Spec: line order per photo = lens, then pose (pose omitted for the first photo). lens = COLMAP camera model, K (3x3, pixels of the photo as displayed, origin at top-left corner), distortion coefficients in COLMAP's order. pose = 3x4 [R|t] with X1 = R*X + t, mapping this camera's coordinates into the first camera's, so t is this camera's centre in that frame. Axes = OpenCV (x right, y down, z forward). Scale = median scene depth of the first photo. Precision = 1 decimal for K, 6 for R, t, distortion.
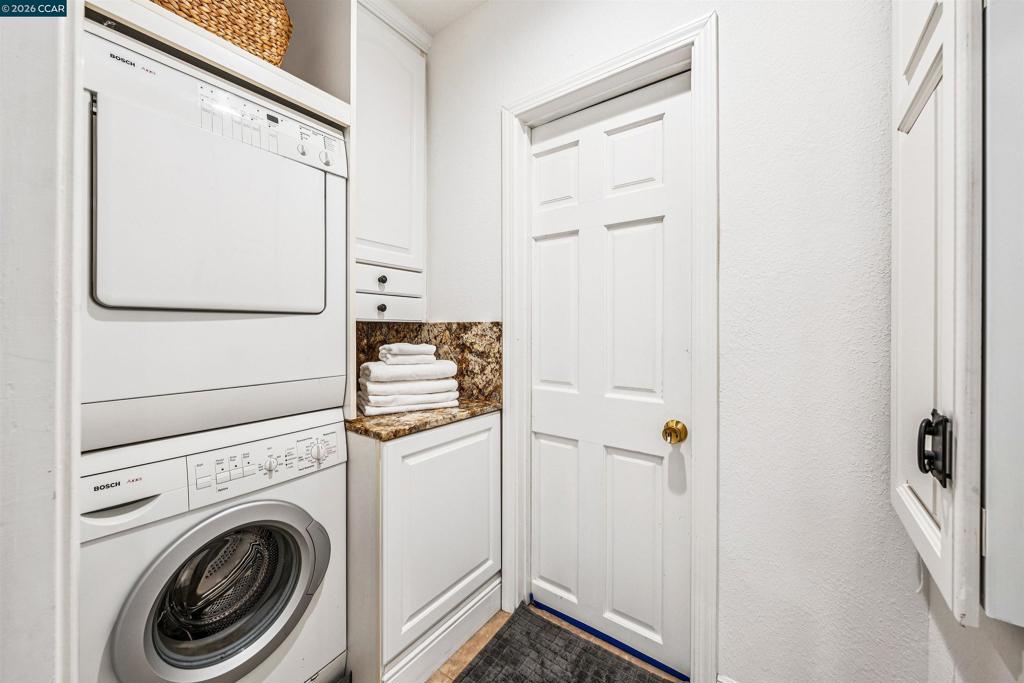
lens RADIAL K [[380.8, 0, 512.5], [0, 380.8, 332.3], [0, 0, 1]] dist [-0.000966, -0.000008]
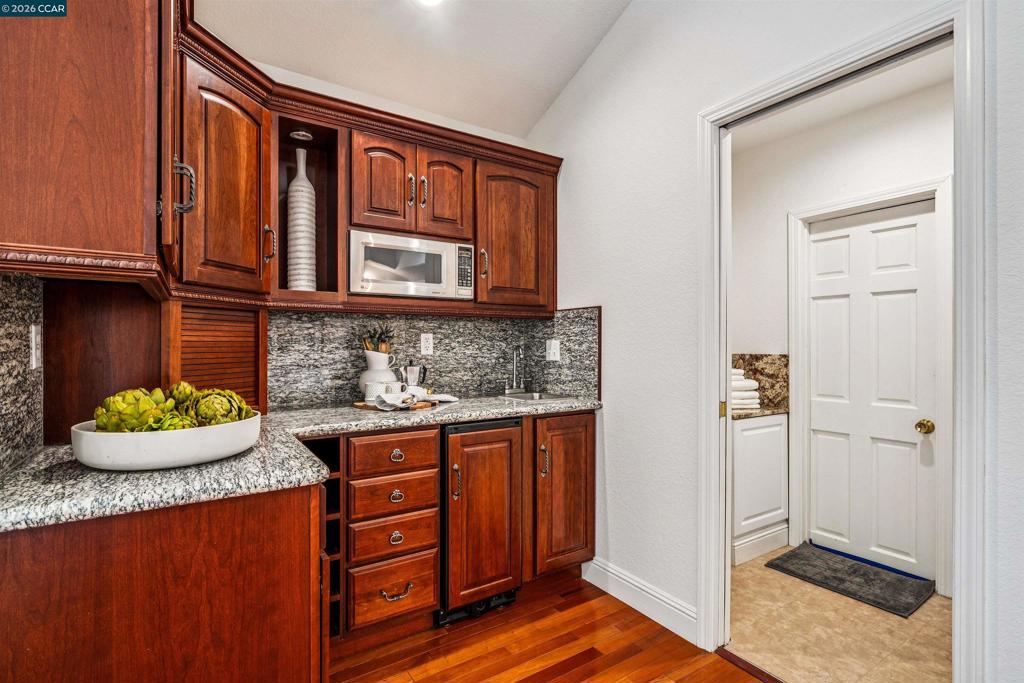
lens RADIAL K [[488.5, 0, 512.1], [0, 488.5, 347.5], [0, 0, 1]] dist [-0.003963, 0.000410]
pose [[0.936549, 0.000963, -0.350536, -0.376692], [-0.003682, 0.999968, -0.007091, -0.038103], [0.350518, 0.007931, 0.936523, -1.196687]]
